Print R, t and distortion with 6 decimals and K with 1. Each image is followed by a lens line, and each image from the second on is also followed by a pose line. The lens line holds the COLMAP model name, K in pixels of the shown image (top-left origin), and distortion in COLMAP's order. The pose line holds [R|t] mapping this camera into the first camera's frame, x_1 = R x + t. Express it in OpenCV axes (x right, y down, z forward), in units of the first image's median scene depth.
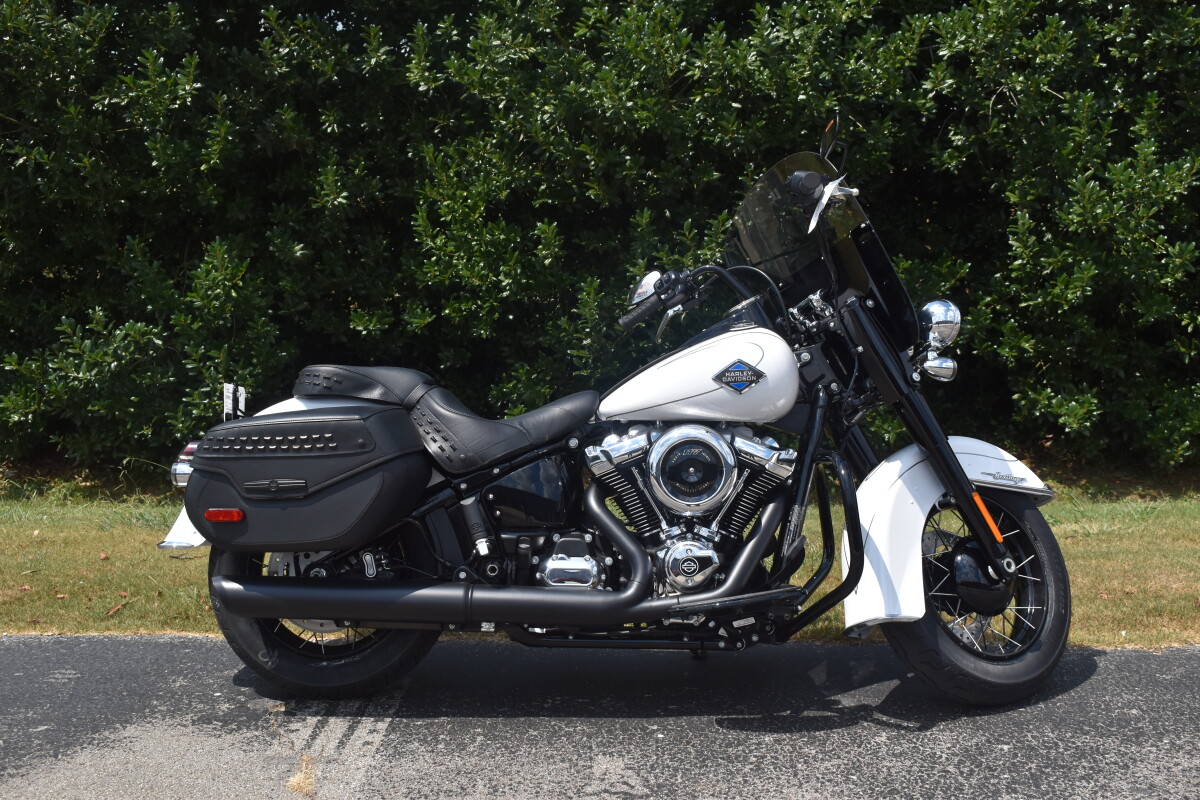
lens RADIAL K [[1438.2, 0, 600.0], [0, 1438.2, 400.0], [0, 0, 1]] dist [-0.021536, -0.028885]
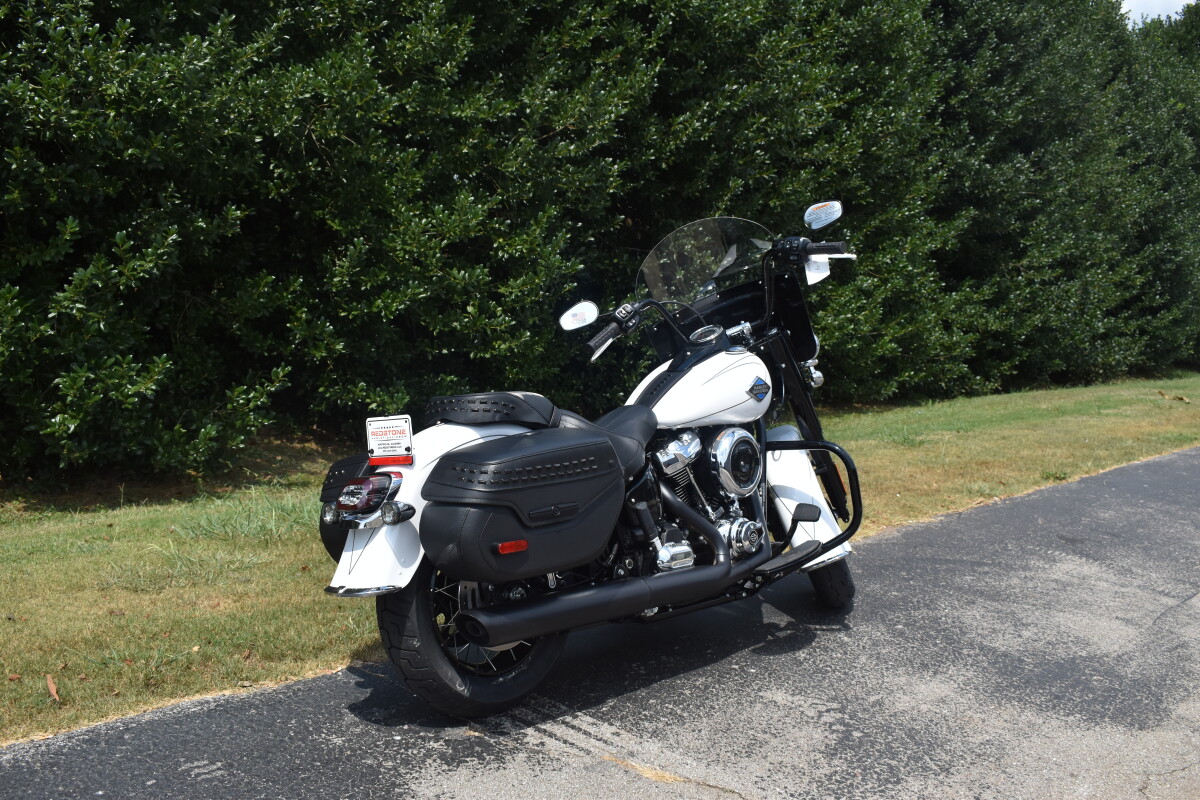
lens RADIAL K [[1232.0, 0, 600.0], [0, 1232.0, 400.0], [0, 0, 1]] dist [-0.093833, 0.009032]
pose [[0.636334, -0.043596, 0.770181, -0.849973], [0.030086, 0.999045, 0.031694, -0.046105], [-0.770827, 0.003004, 0.637038, 0.393498]]
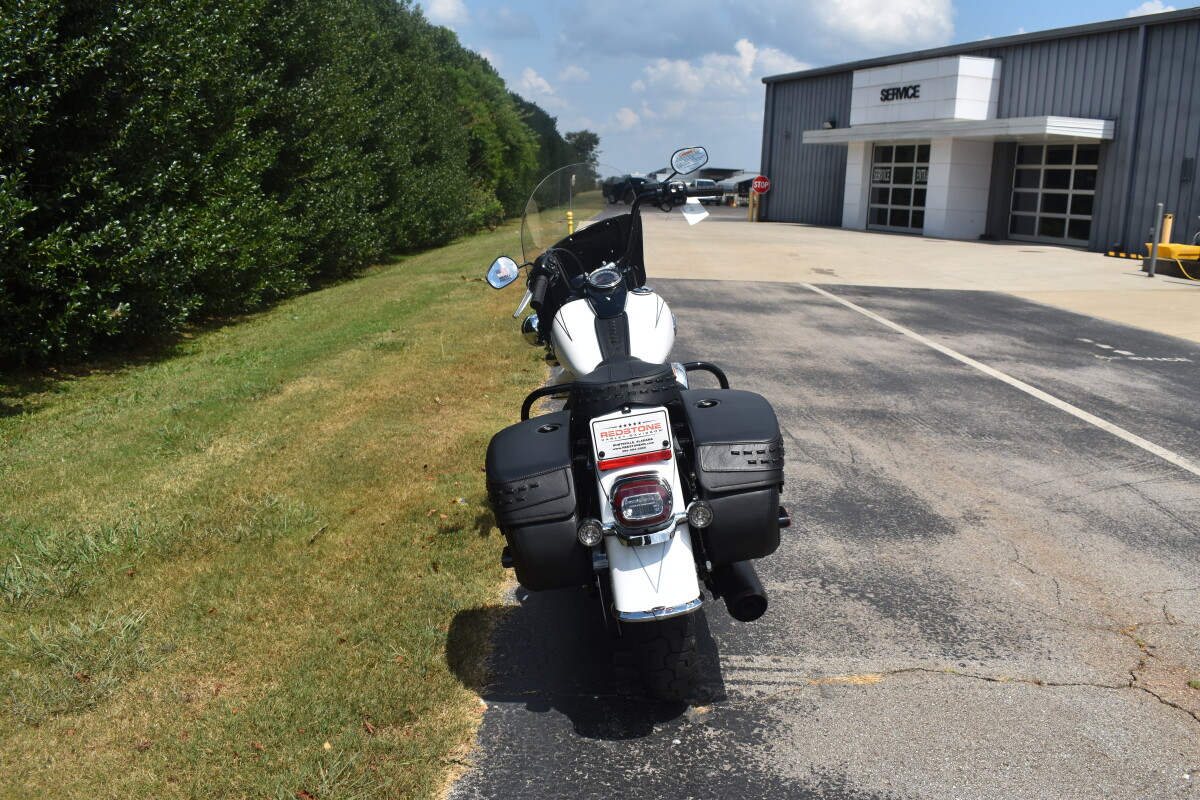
lens RADIAL K [[1049.0, 0, 600.0], [0, 1049.0, 400.0], [0, 0, 1]] dist [-0.077384, -0.006152]
pose [[-0.074275, -0.186462, 0.979651, -0.926744], [0.103809, 0.975581, 0.193558, -0.150905], [-0.991820, 0.116073, -0.053105, 1.121869]]
